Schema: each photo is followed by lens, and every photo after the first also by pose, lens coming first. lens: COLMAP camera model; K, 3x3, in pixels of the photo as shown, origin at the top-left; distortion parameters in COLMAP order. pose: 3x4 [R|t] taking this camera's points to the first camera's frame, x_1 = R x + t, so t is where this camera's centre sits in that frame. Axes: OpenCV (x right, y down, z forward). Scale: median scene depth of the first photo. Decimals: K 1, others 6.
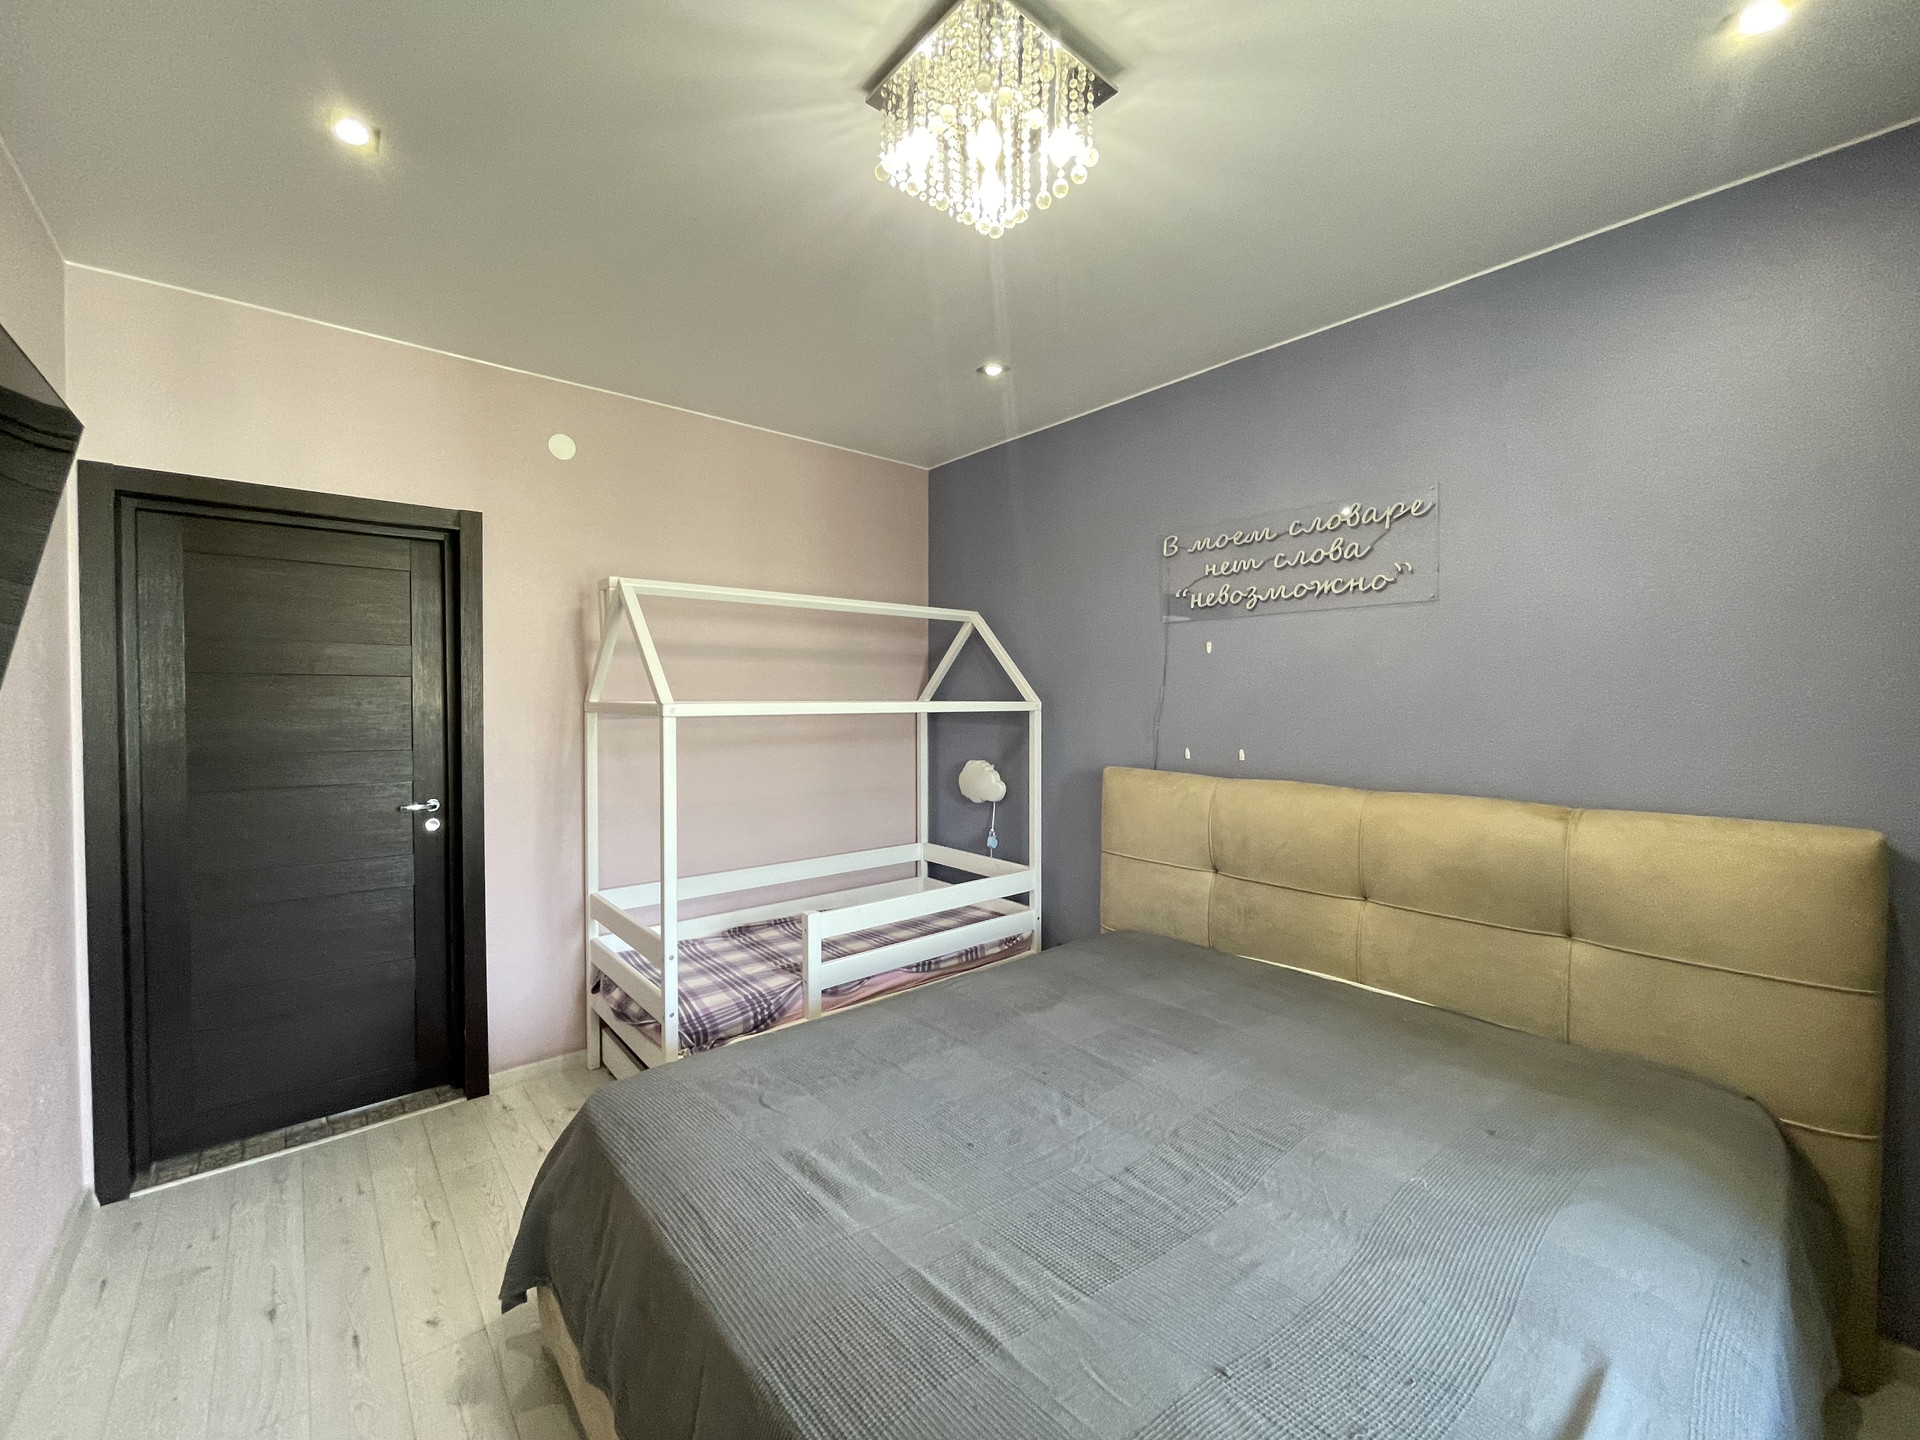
lens RADIAL K [[787.4, 0, 949.1], [0, 787.4, 720.7], [0, 0, 1]] dist [-0.000685, -0.000151]
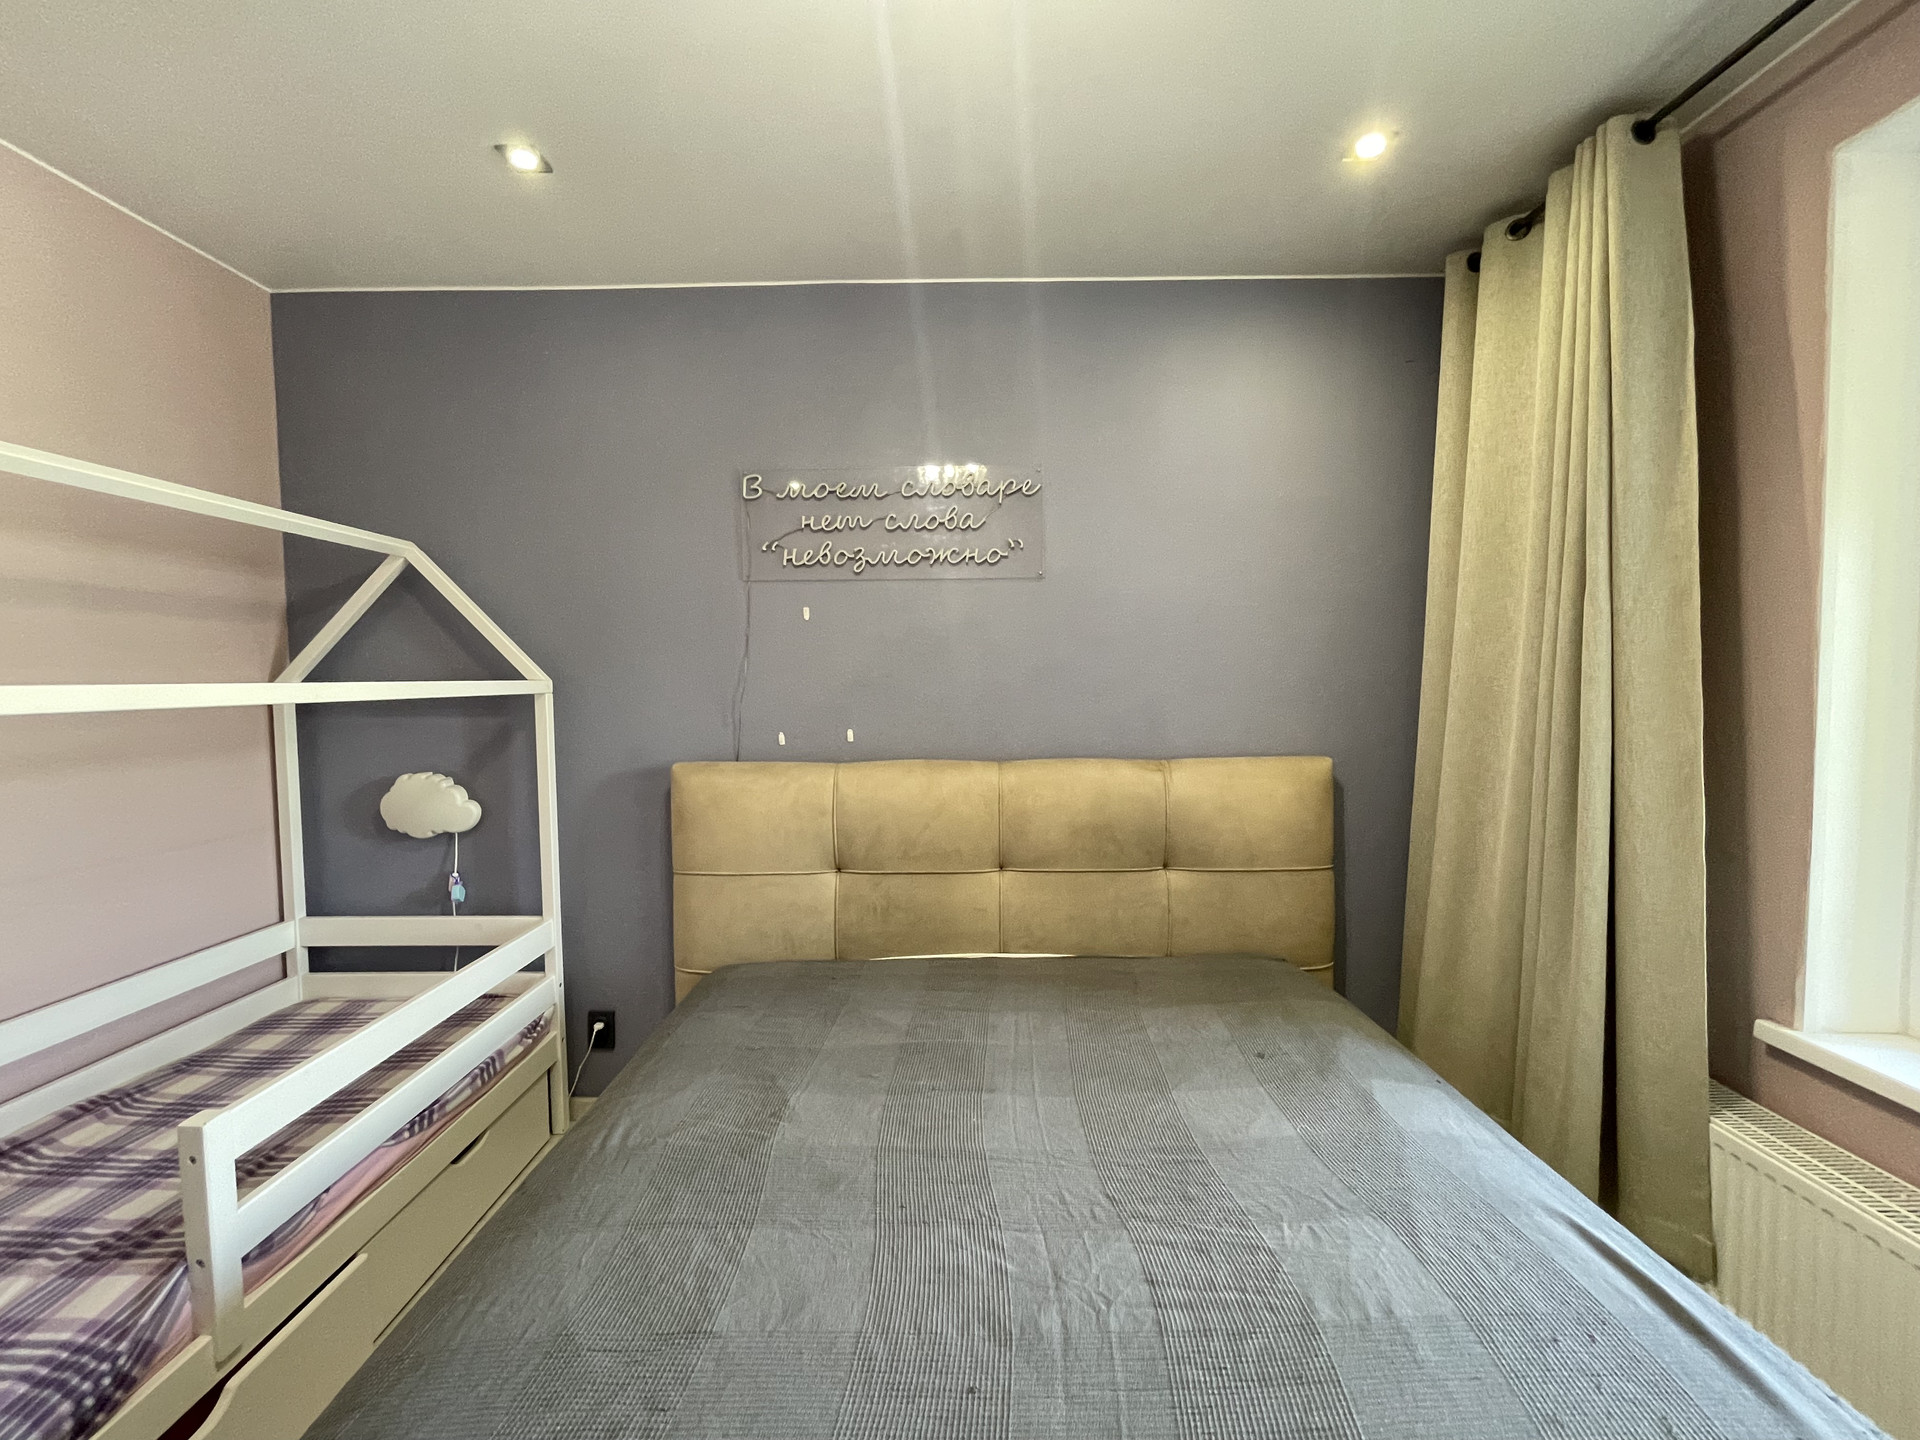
lens RADIAL K [[787.4, 0, 952.7], [0, 787.4, 718.8], [0, 0, 1]] dist [-0.000685, -0.000151]
pose [[0.652259, -0.047175, 0.756527, -0.226906], [0.033032, 0.998882, 0.033809, -0.002097], [-0.757276, 0.002937, 0.653088, 0.329265]]
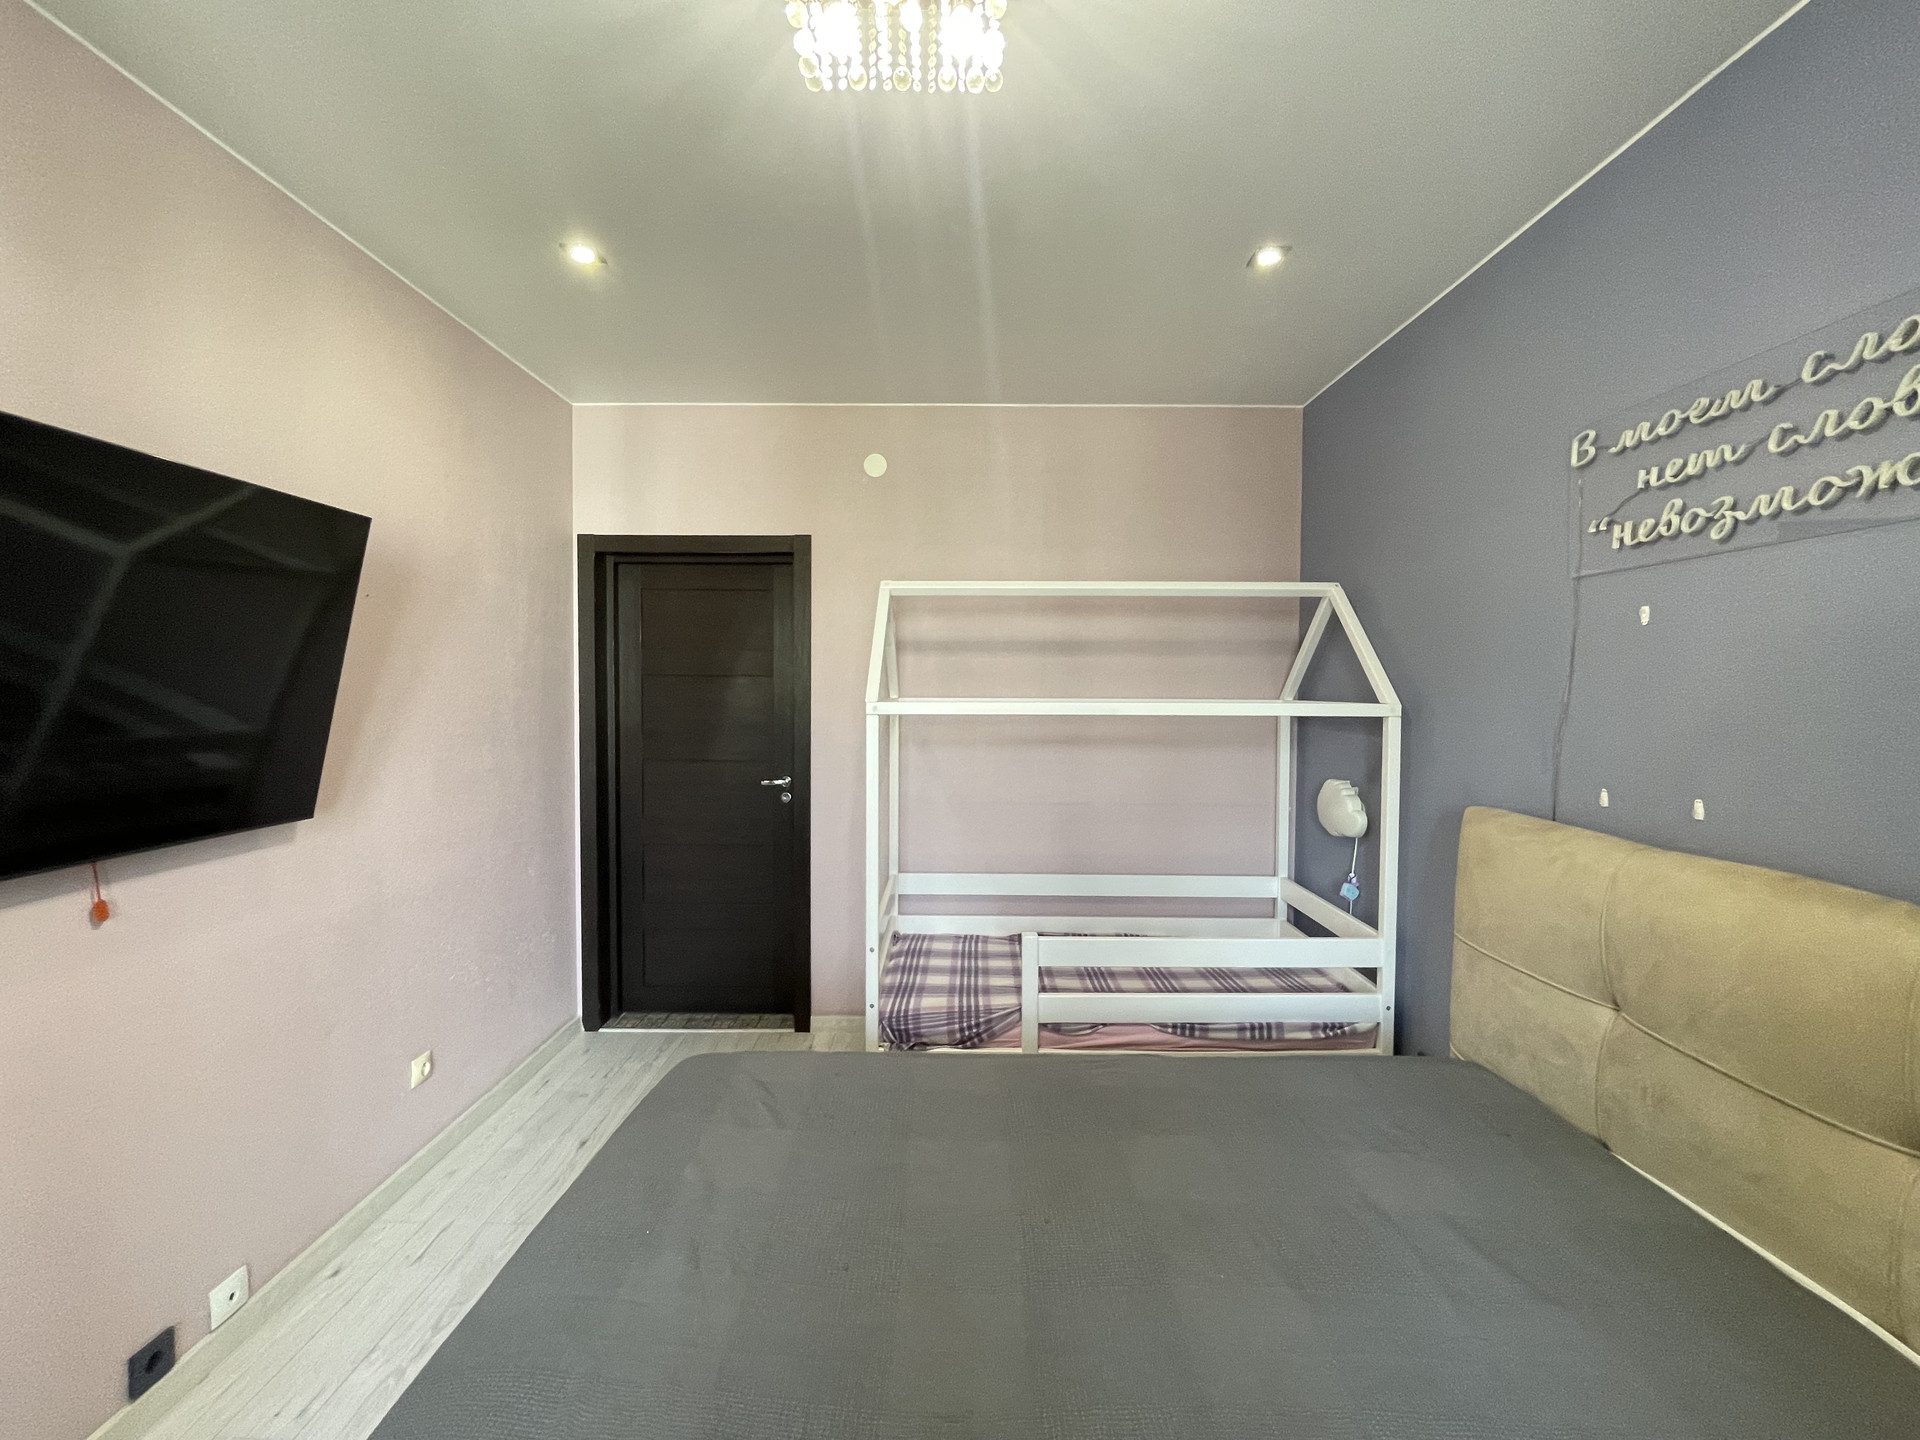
lens RADIAL K [[787.4, 0, 946.9], [0, 787.4, 719.1], [0, 0, 1]] dist [-0.000685, -0.000151]
pose [[0.759763, 0.028684, -0.649567, 0.328364], [-0.024029, 0.999583, 0.016035, -0.015461], [0.649756, 0.003426, 0.760135, 0.246302]]
